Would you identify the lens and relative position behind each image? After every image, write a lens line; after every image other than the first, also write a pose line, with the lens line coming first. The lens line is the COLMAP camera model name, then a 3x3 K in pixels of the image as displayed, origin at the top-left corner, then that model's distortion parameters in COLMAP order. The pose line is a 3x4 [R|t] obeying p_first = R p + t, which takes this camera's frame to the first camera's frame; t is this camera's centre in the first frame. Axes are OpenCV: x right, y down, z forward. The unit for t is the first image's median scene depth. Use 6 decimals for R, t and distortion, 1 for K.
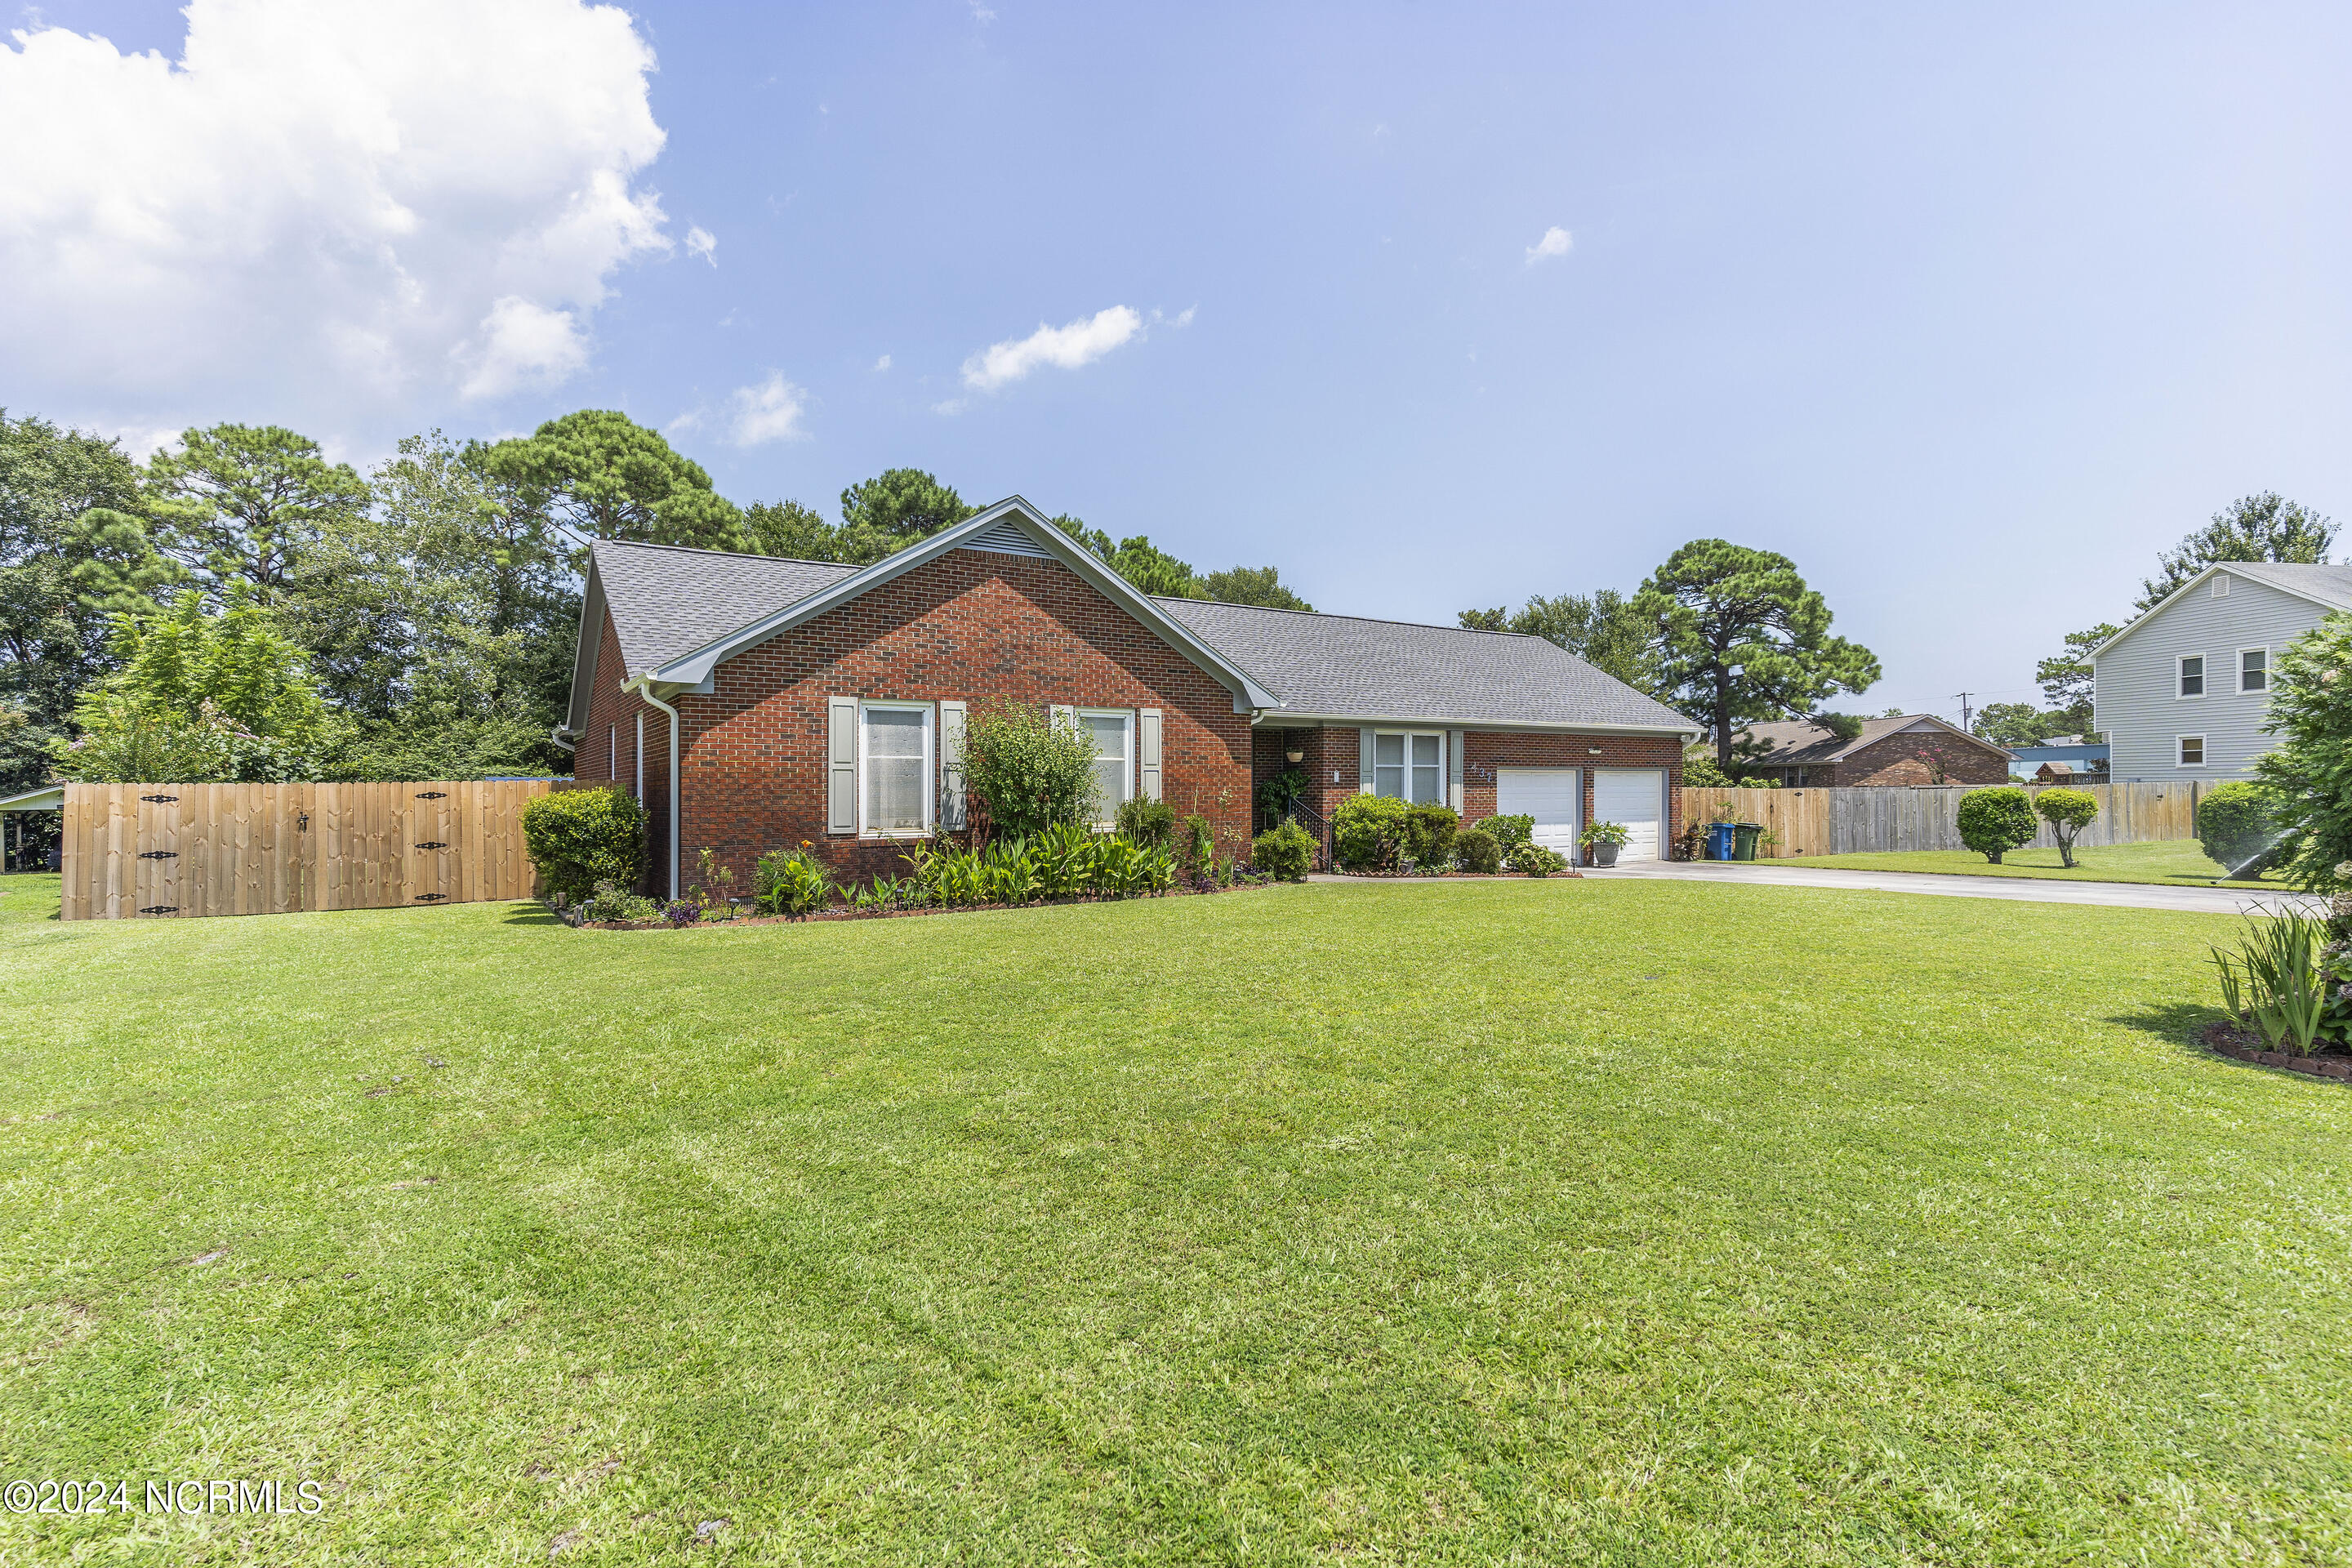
lens RADIAL K [[1120.0, 0, 1176.0], [0, 1120.0, 784.0], [0, 0, 1]] dist [0.000142, 0.000054]
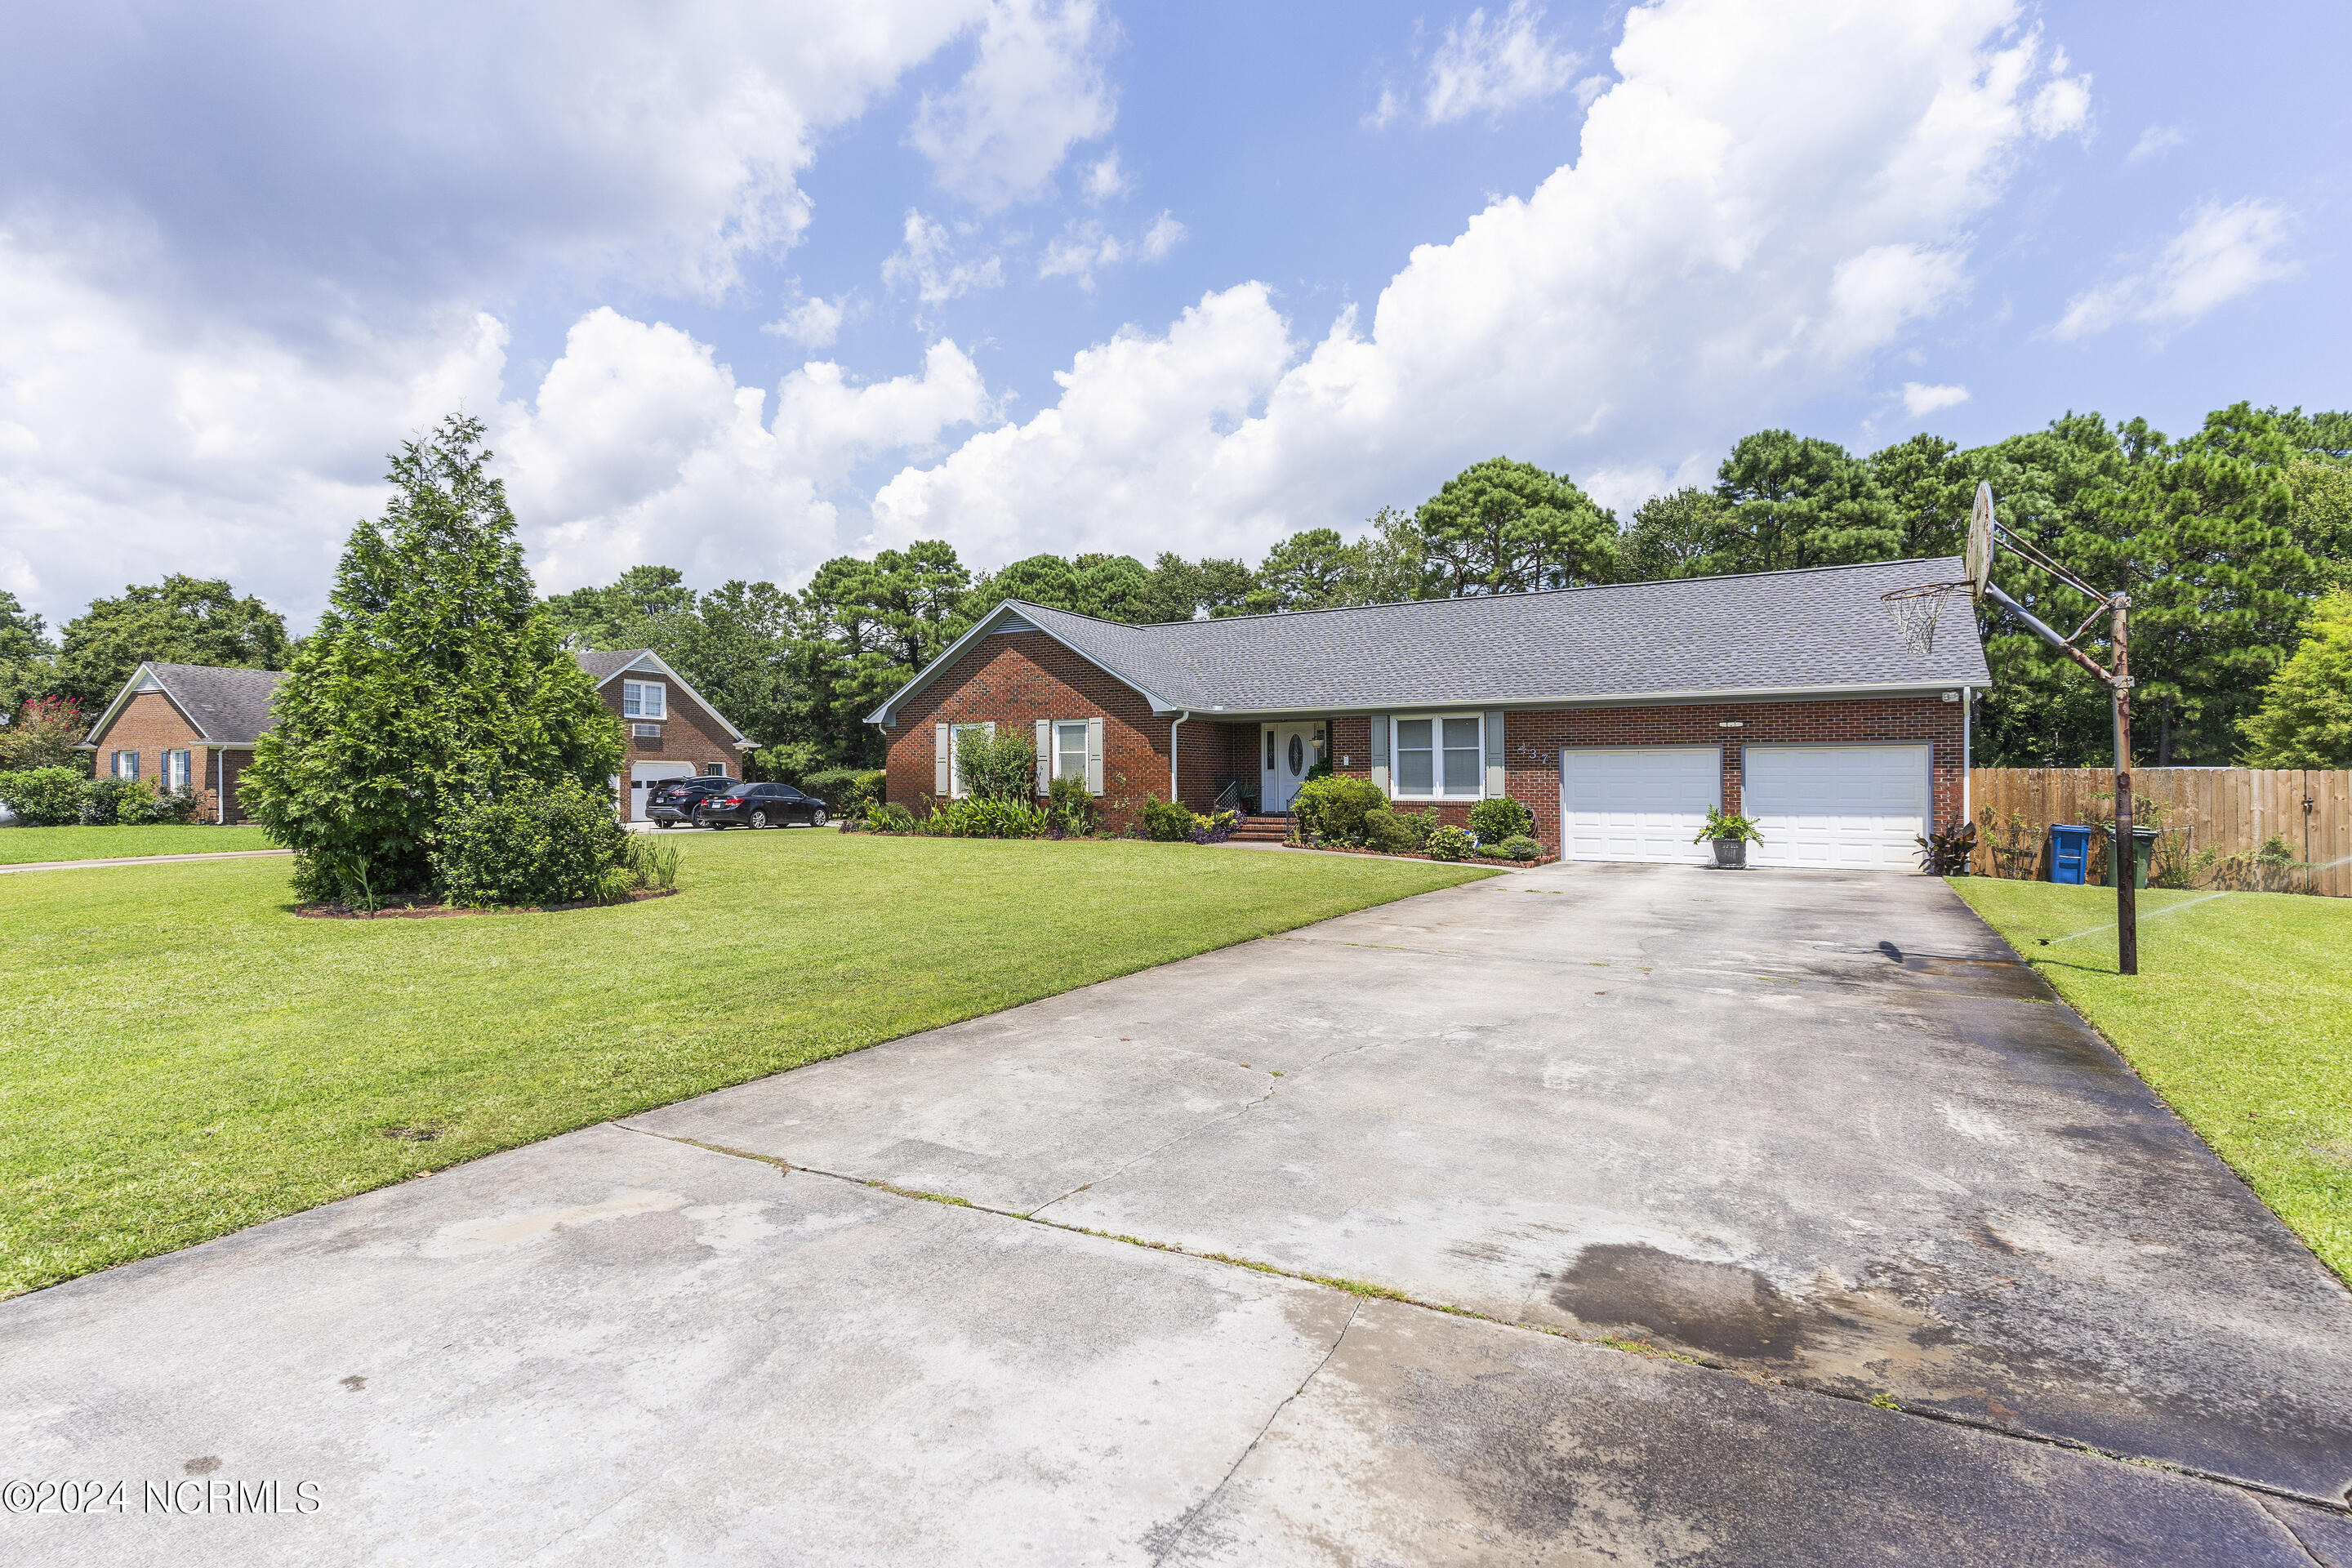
lens RADIAL K [[1120.0, 0, 1176.0], [0, 1120.0, 784.0], [0, 0, 1]] dist [0.000142, 0.000054]
pose [[0.439405, 0.013280, -0.898191, 1.022914], [0.007277, 0.999805, 0.018343, -0.004483], [0.898259, -0.014596, 0.439223, 0.329009]]
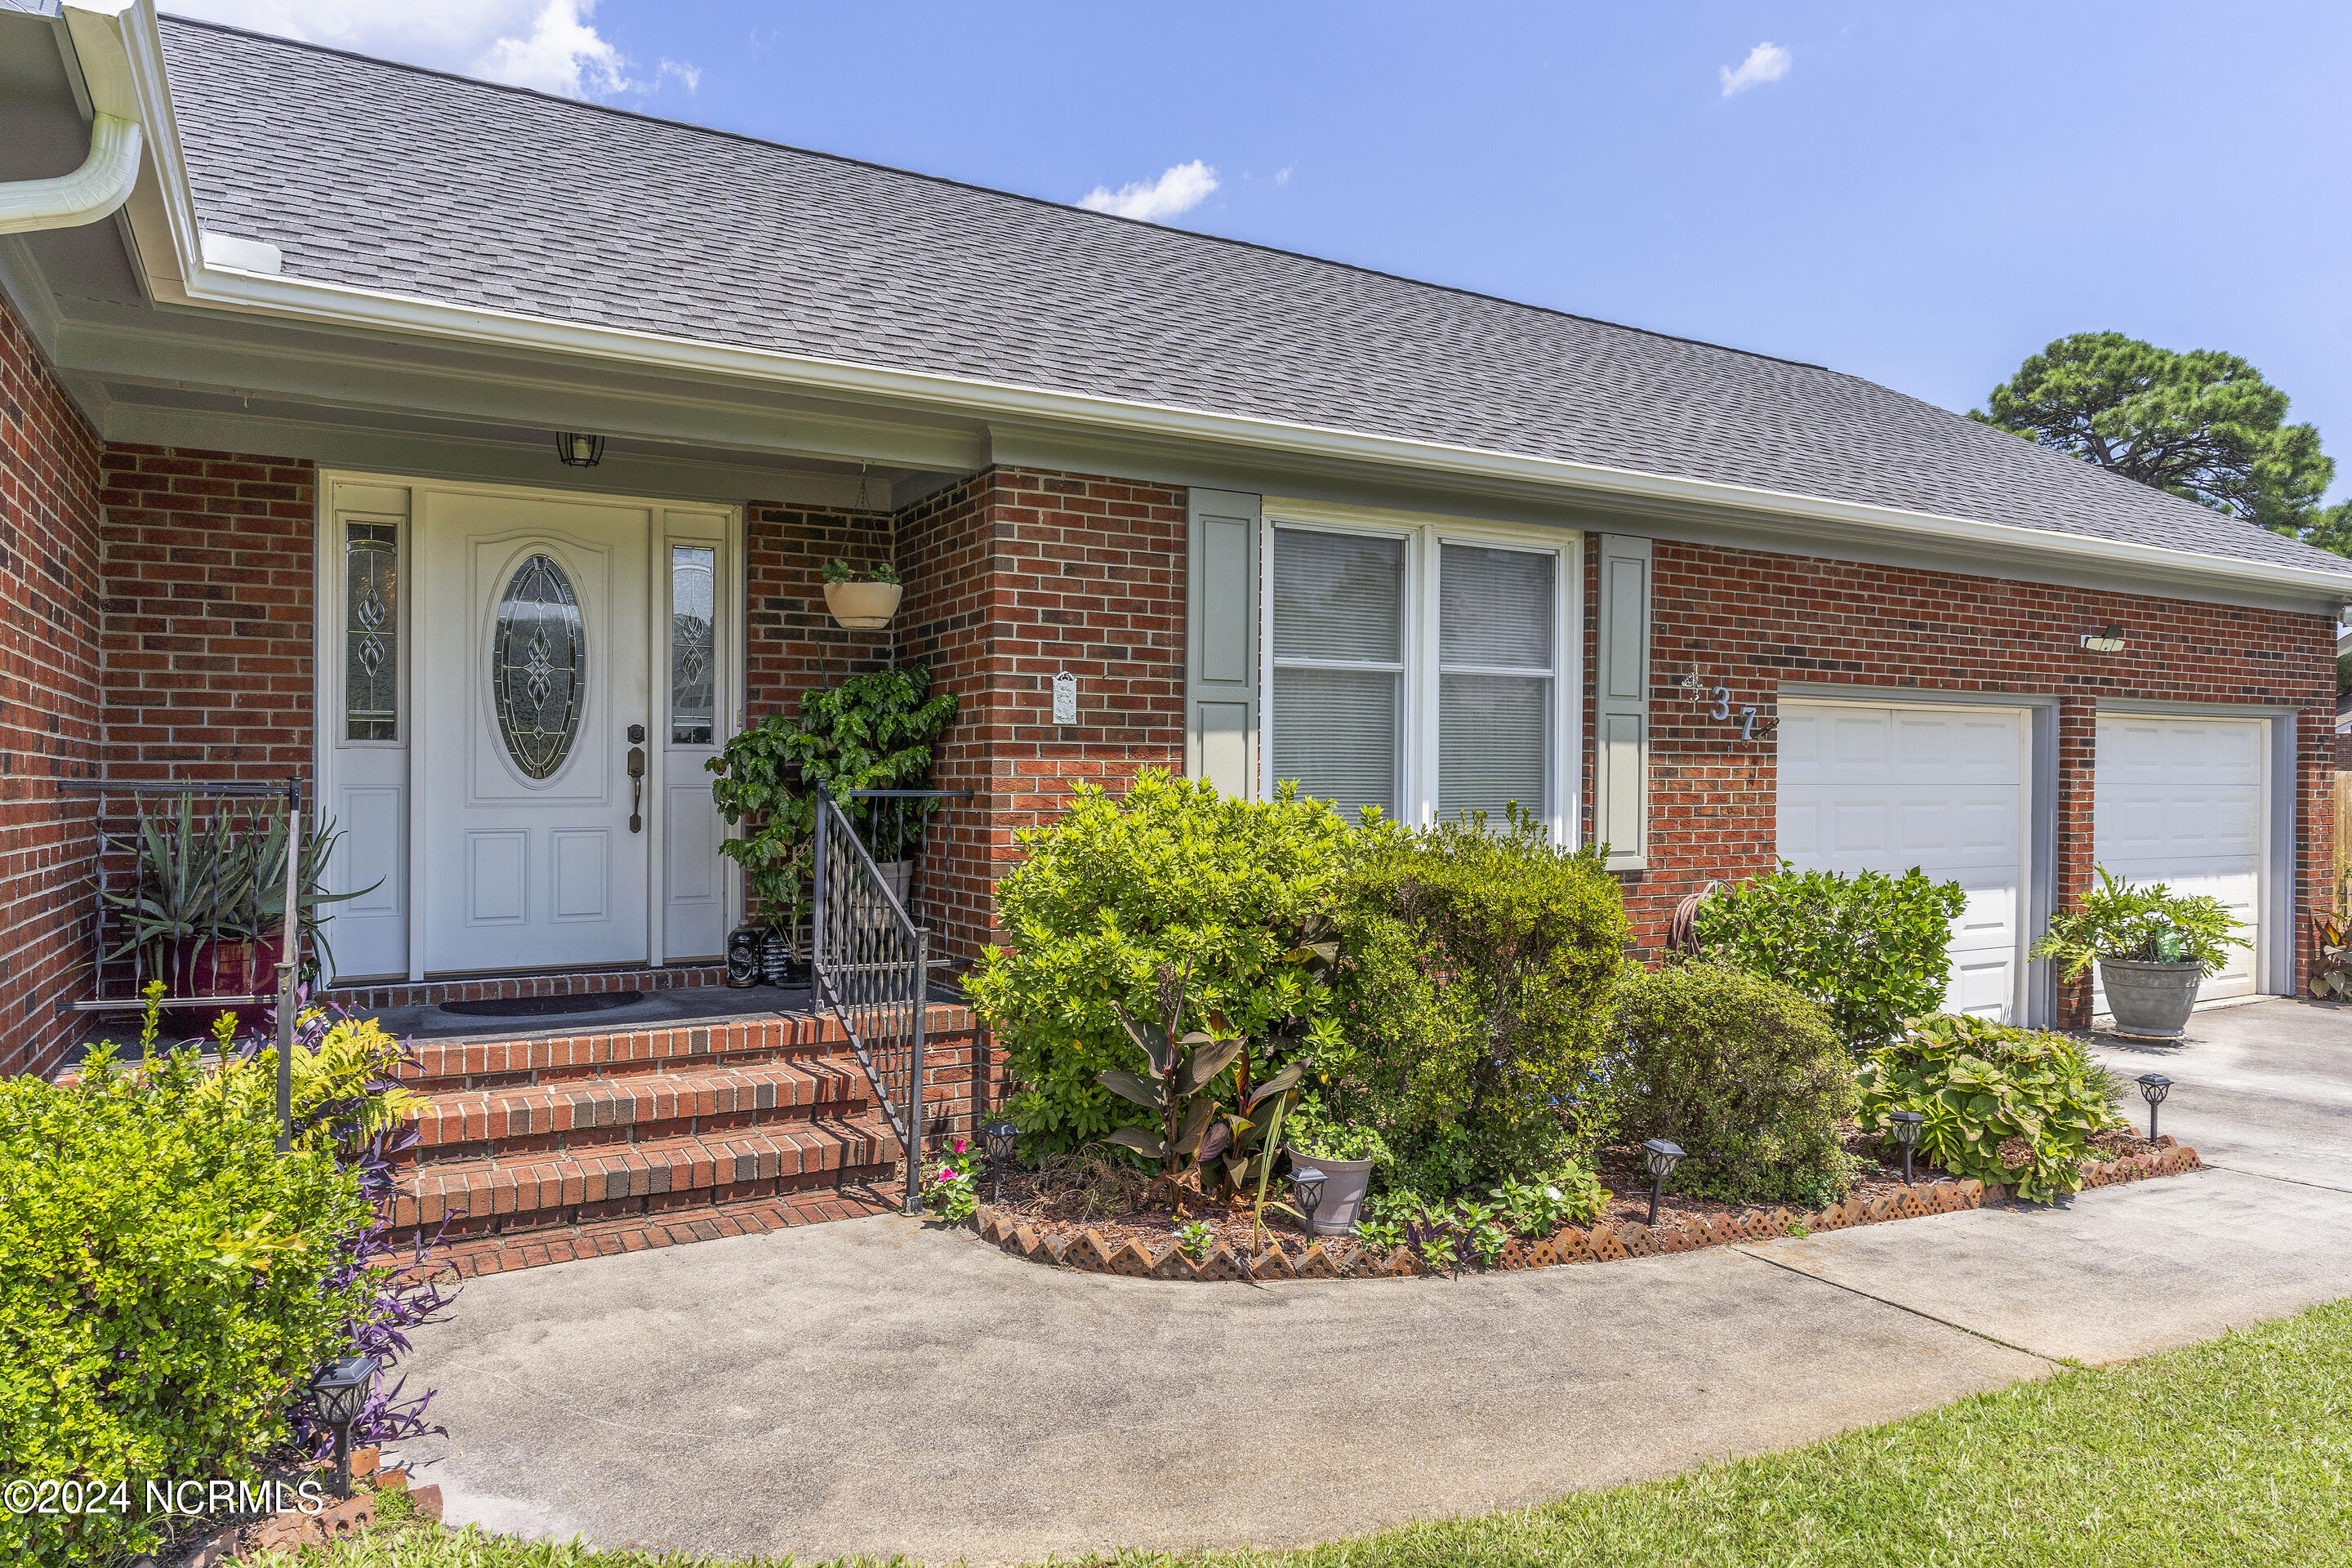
lens RADIAL K [[1461.5, 0, 1176.0], [0, 1461.5, 784.0], [0, 0, 1]] dist [-0.002635, -0.001294]
pose [[0.998374, 0.009169, -0.056262, 0.171121], [-0.008601, 0.999910, 0.010324, 0.006529], [0.056351, -0.009824, 0.998363, 0.674782]]
